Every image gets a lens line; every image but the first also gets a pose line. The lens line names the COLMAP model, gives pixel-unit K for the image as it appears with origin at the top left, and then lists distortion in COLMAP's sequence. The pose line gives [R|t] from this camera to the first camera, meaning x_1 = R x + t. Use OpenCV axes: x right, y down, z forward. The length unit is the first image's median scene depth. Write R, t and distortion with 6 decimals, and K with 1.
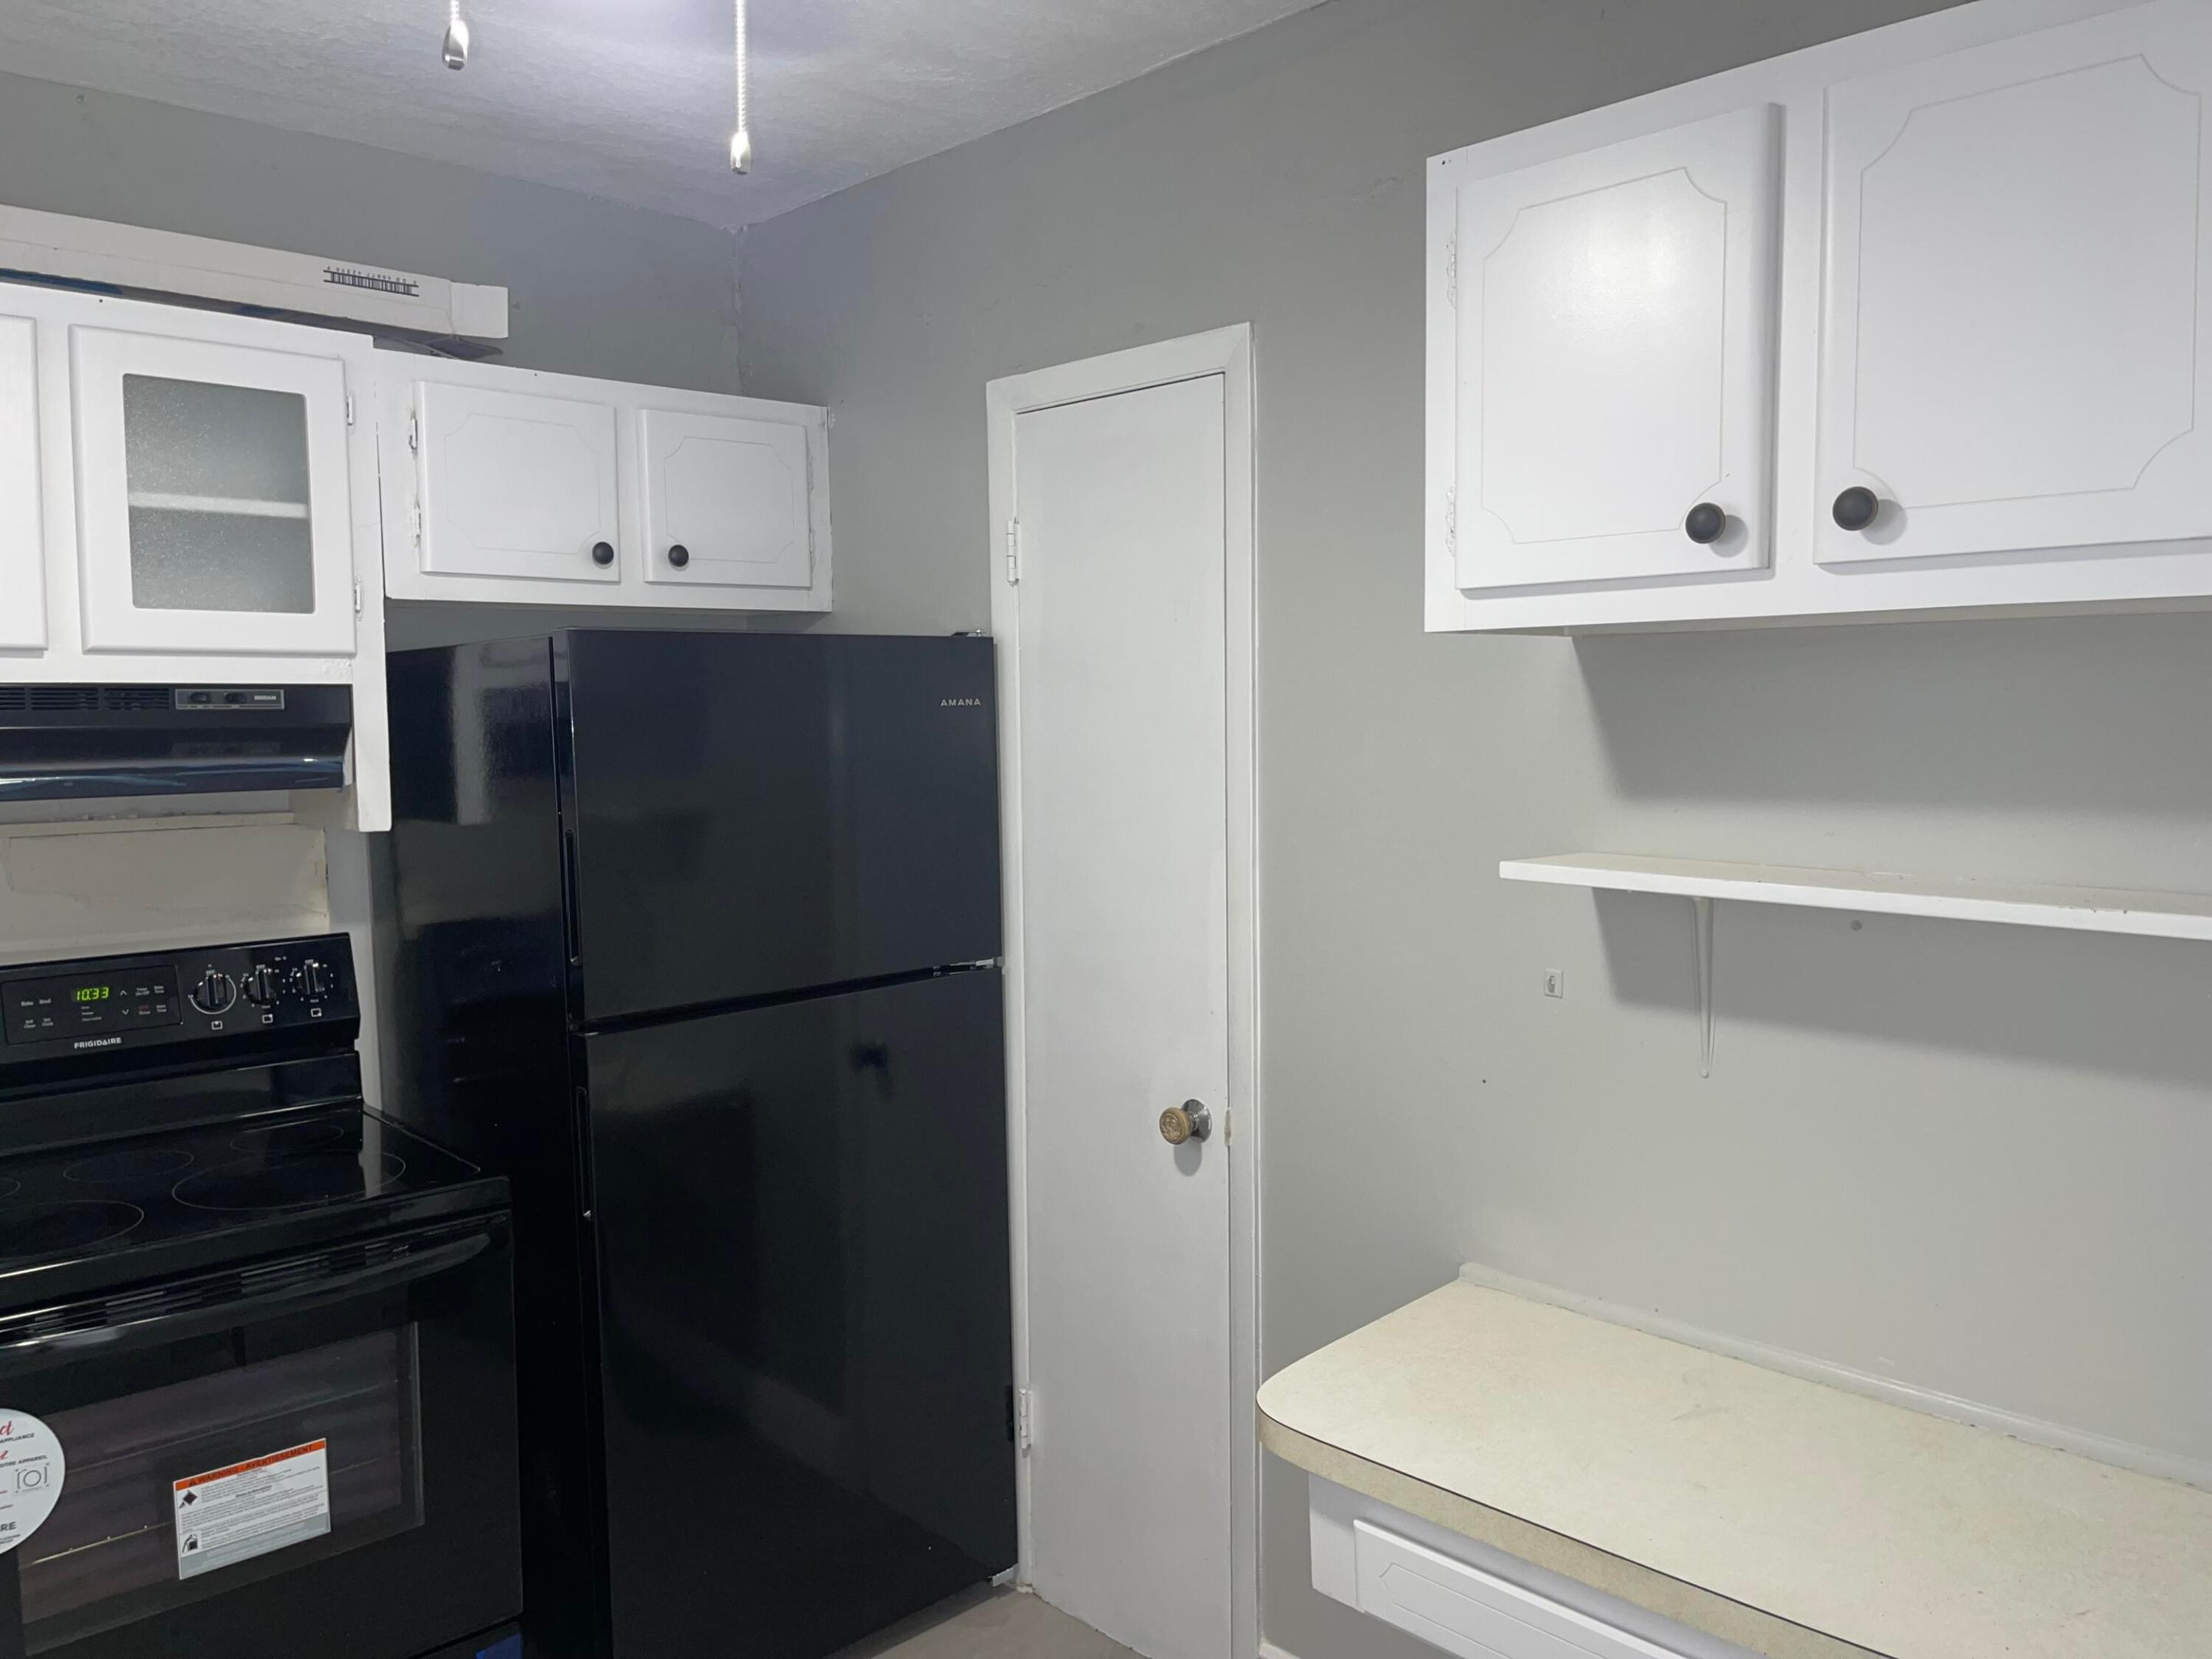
lens RADIAL K [[1668.9, 0, 1075.8], [0, 1668.9, 824.9], [0, 0, 1]] dist [0.082670, -0.128458]
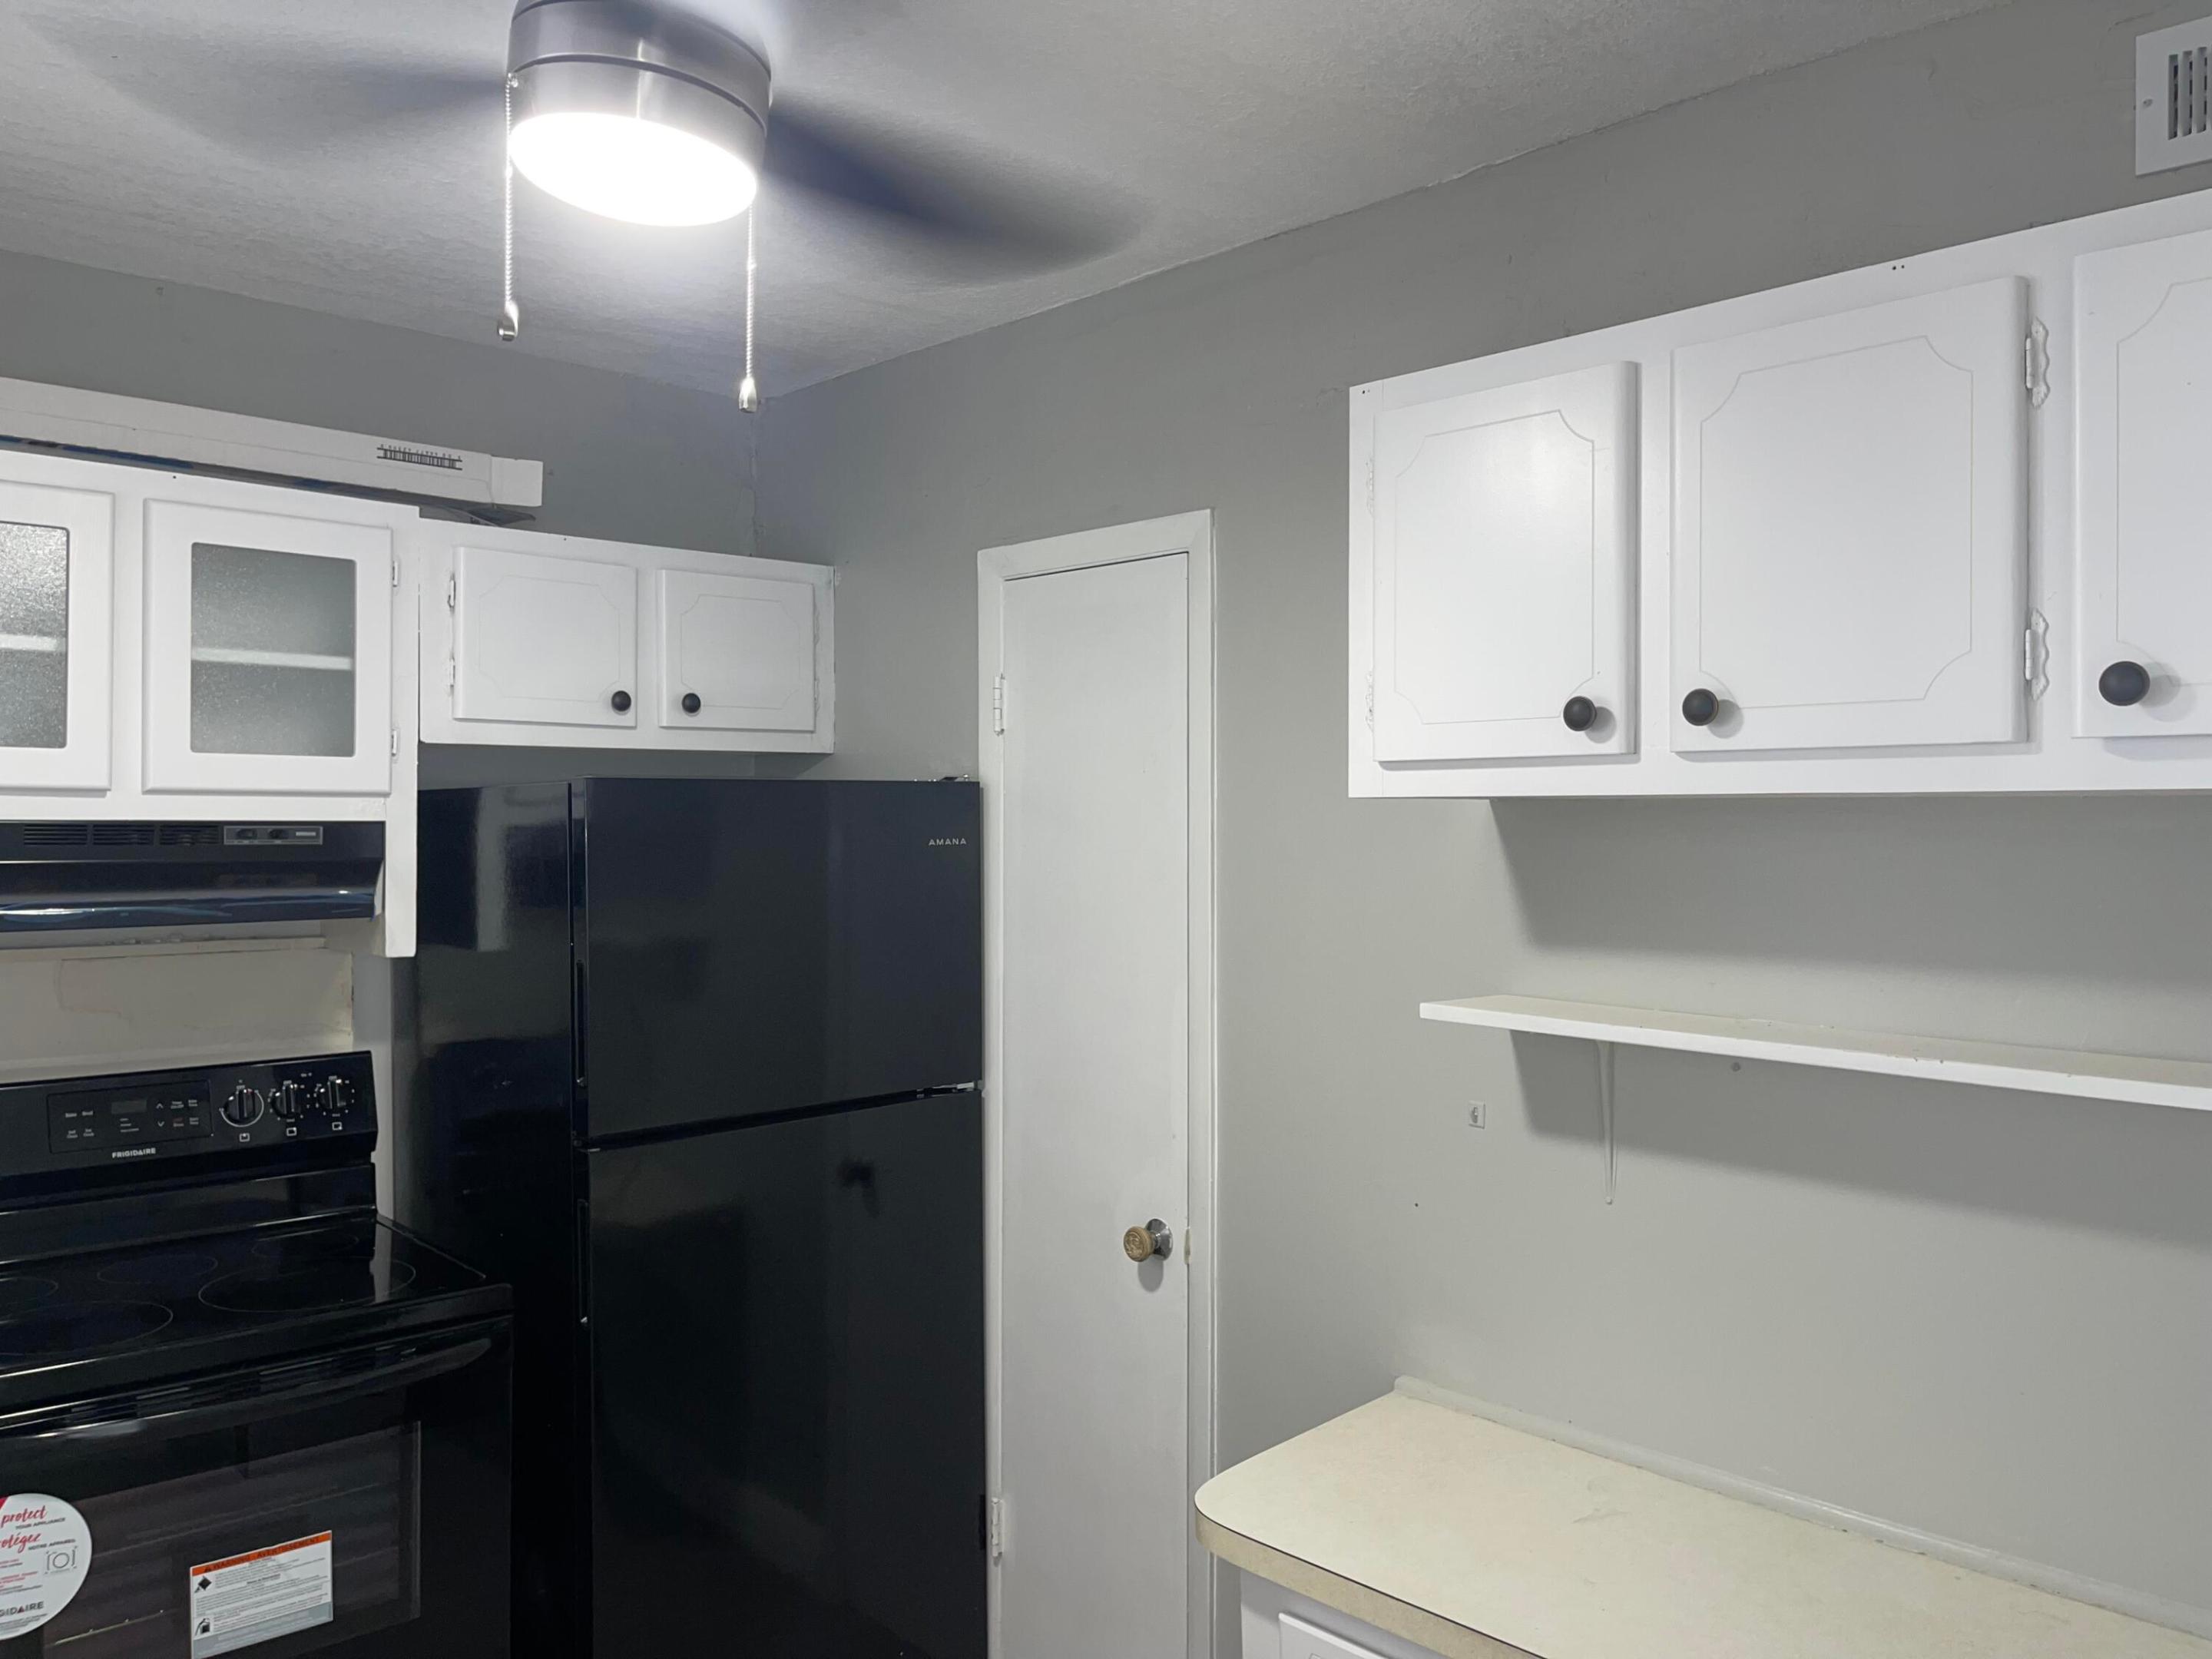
lens RADIAL K [[1704.0, 0, 1110.3], [0, 1704.0, 806.9], [0, 0, 1]] dist [0.064253, -0.097105]
pose [[0.999903, 0.013387, 0.003869, 0.034573], [-0.013066, 0.997194, -0.073715, -0.017776], [-0.004845, 0.073657, 0.997272, -0.110508]]
